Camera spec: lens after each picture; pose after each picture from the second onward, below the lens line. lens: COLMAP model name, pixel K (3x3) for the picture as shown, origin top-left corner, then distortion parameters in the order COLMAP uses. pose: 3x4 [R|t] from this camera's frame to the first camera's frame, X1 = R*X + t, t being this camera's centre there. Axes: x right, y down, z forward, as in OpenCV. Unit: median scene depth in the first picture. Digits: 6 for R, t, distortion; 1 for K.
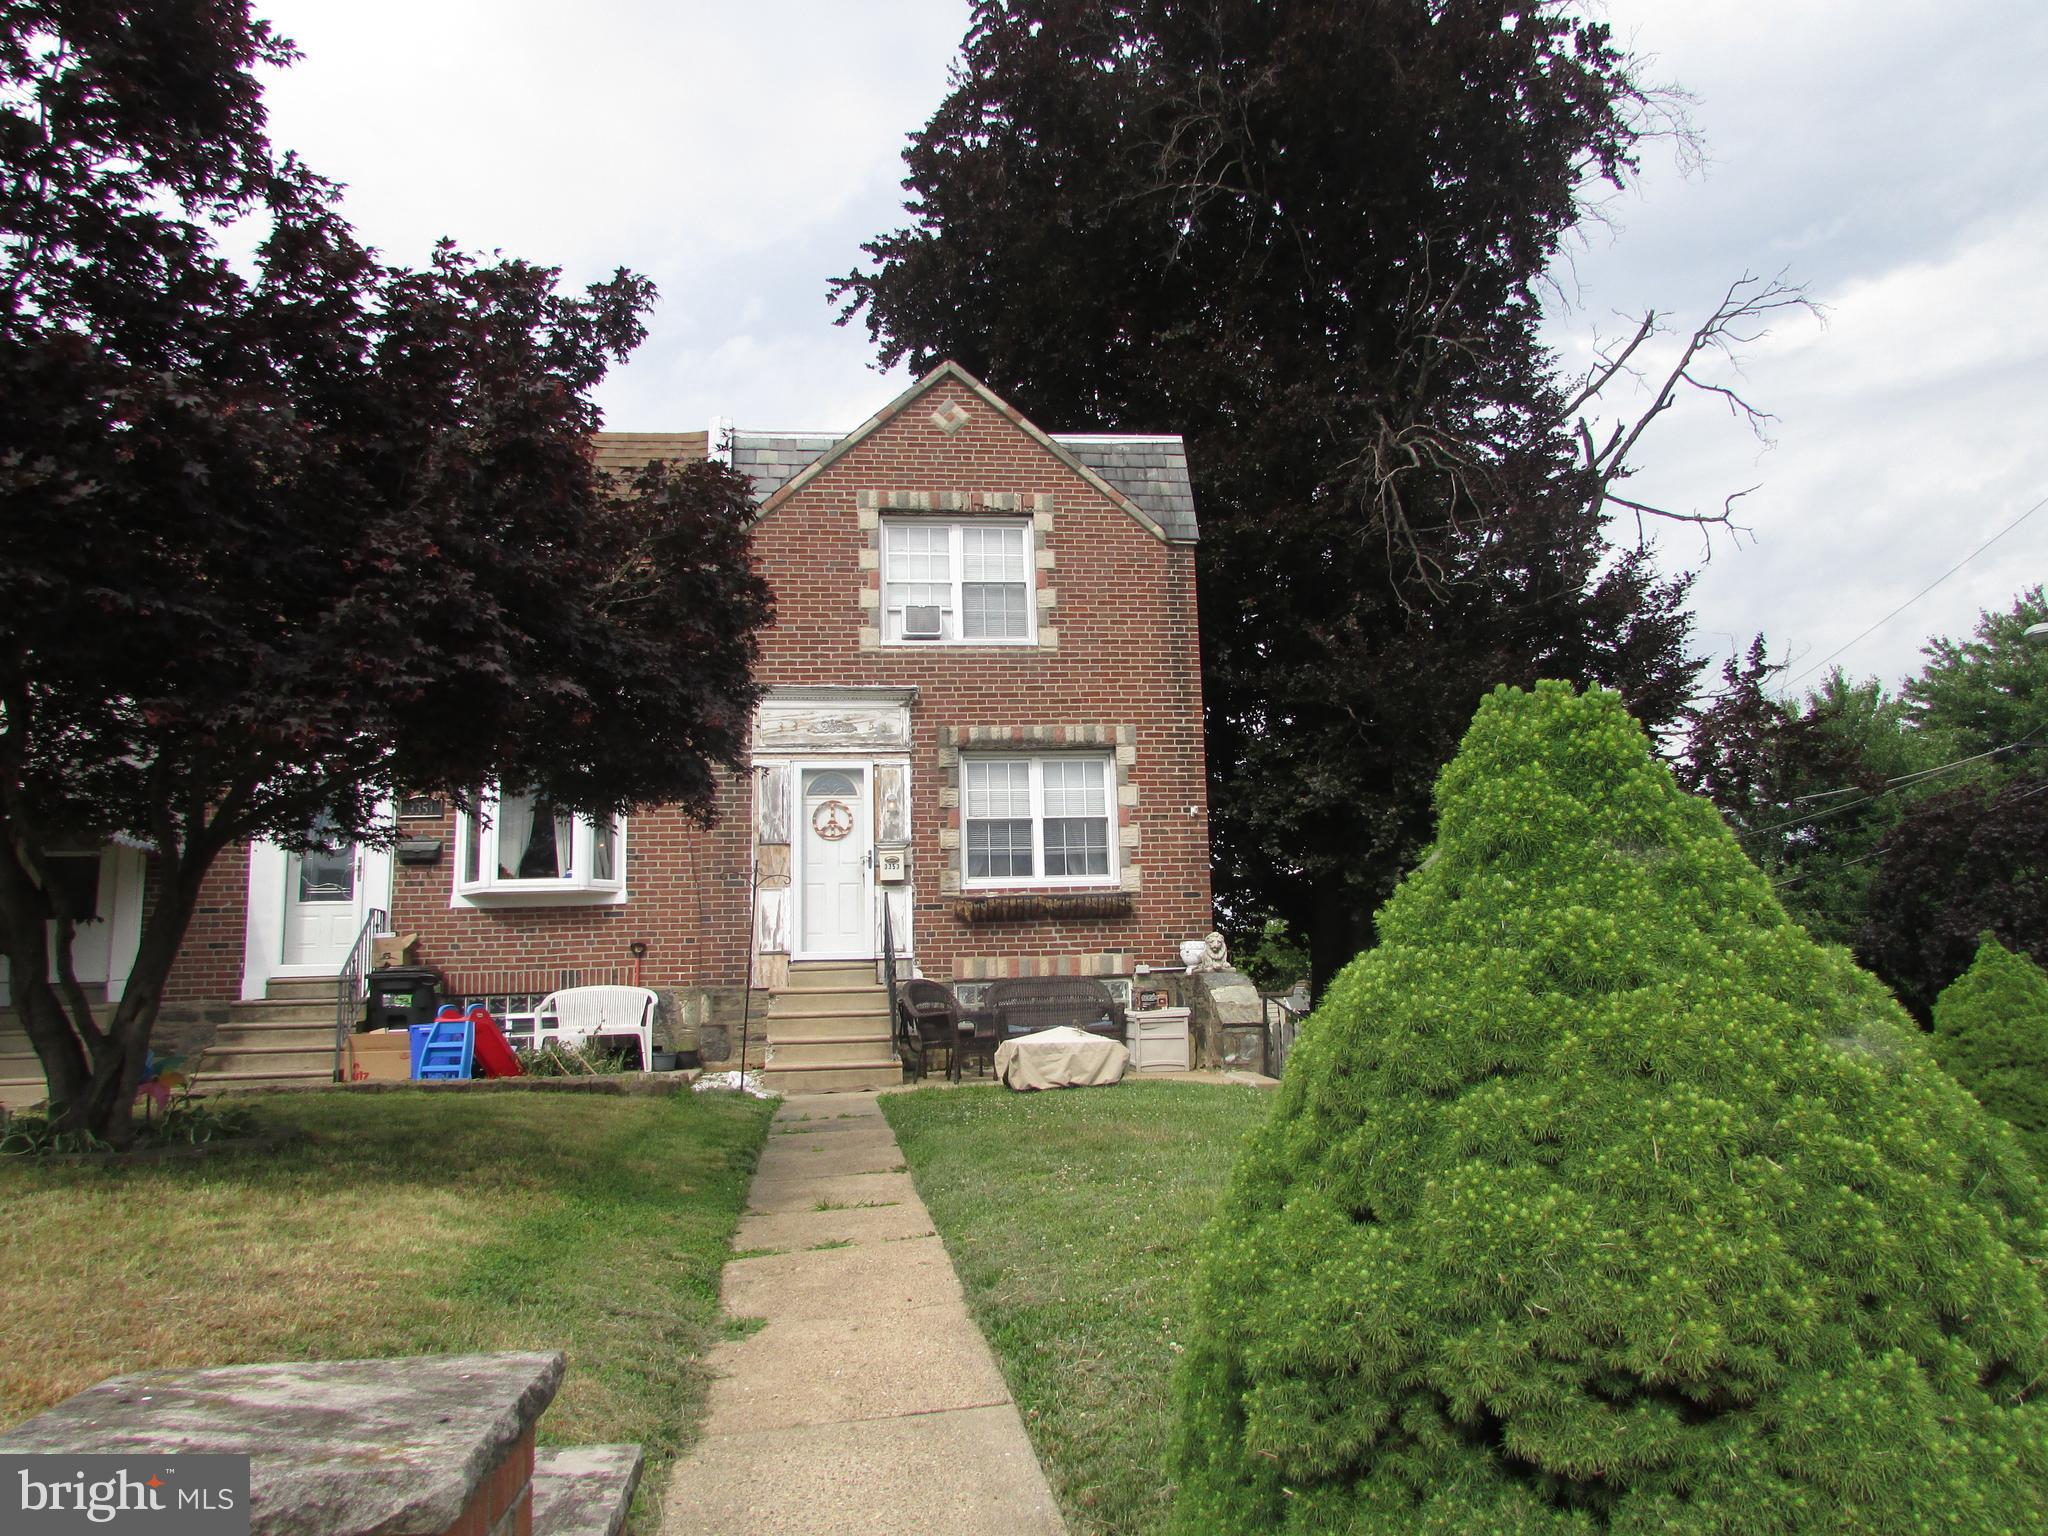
lens RADIAL K [[1469.3, 0, 1021.3], [0, 1469.3, 767.5], [0, 0, 1]] dist [-0.028188, 0.000956]
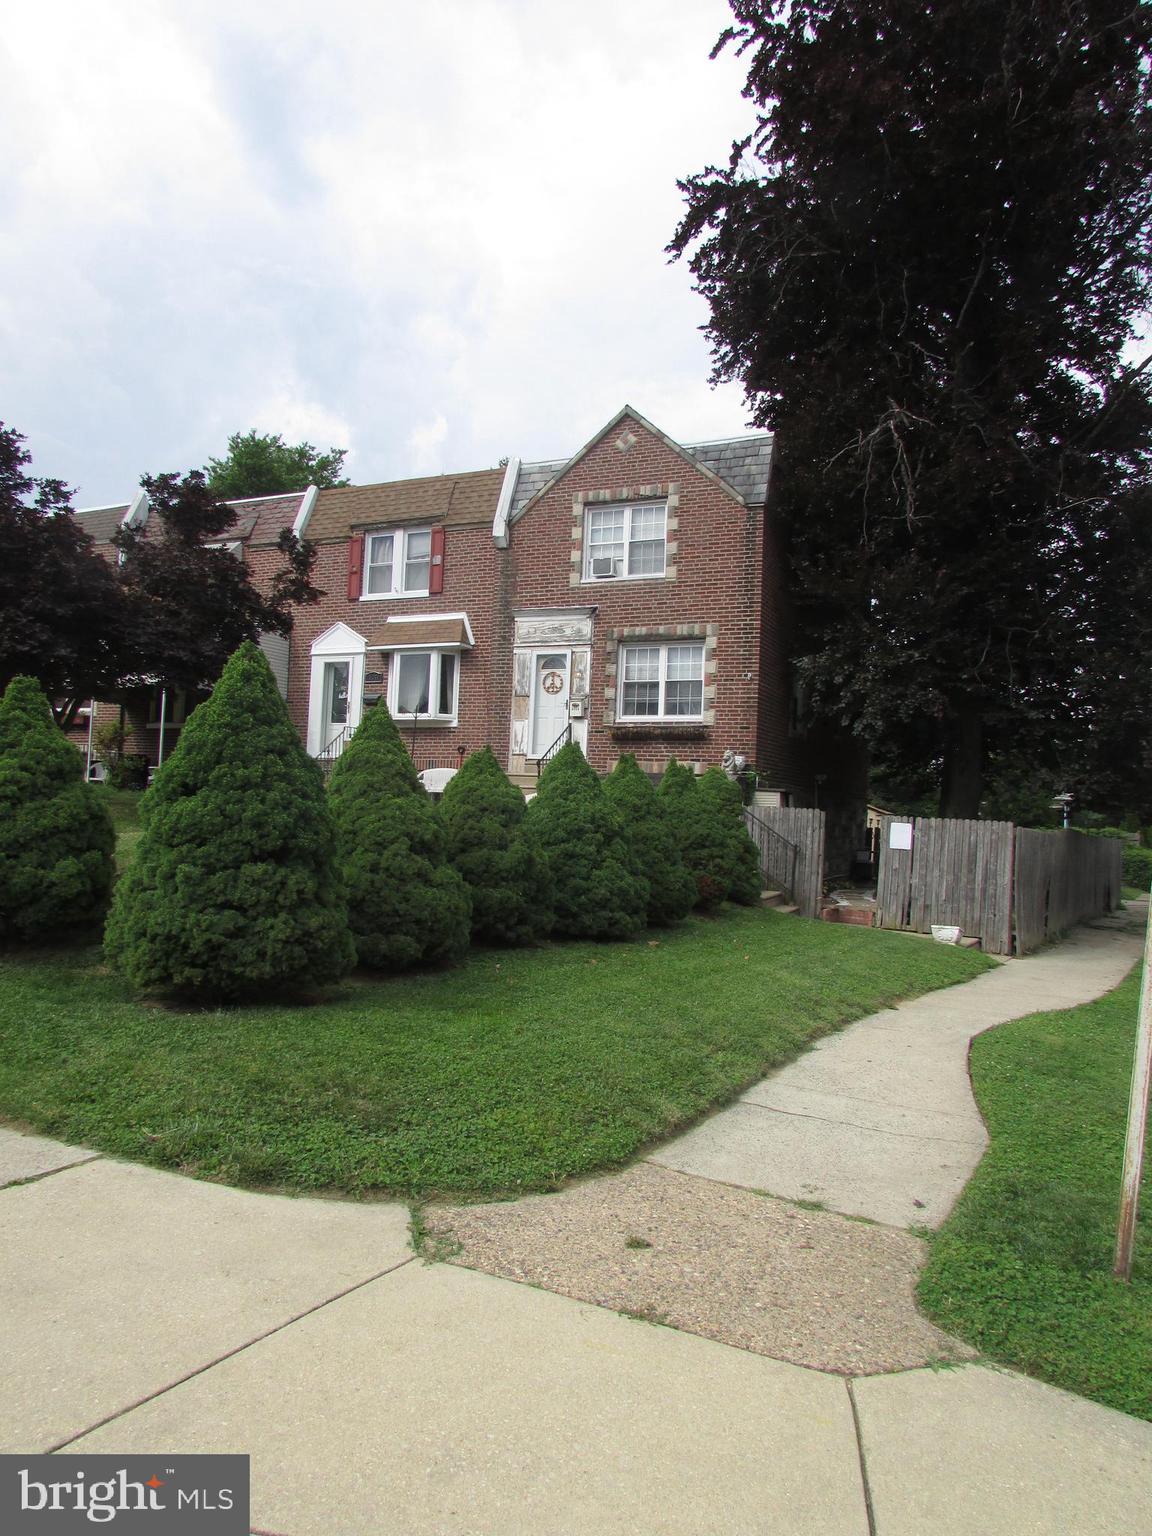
lens RADIAL K [[1102.0, 0, 581.3], [0, 1102.0, 768.1], [0, 0, 1]] dist [-0.028188, 0.000956]
pose [[0.836893, 0.039419, -0.545945, 0.630013], [0.027662, 0.993083, 0.114106, -0.013277], [0.546667, -0.110597, 0.830014, -0.116605]]
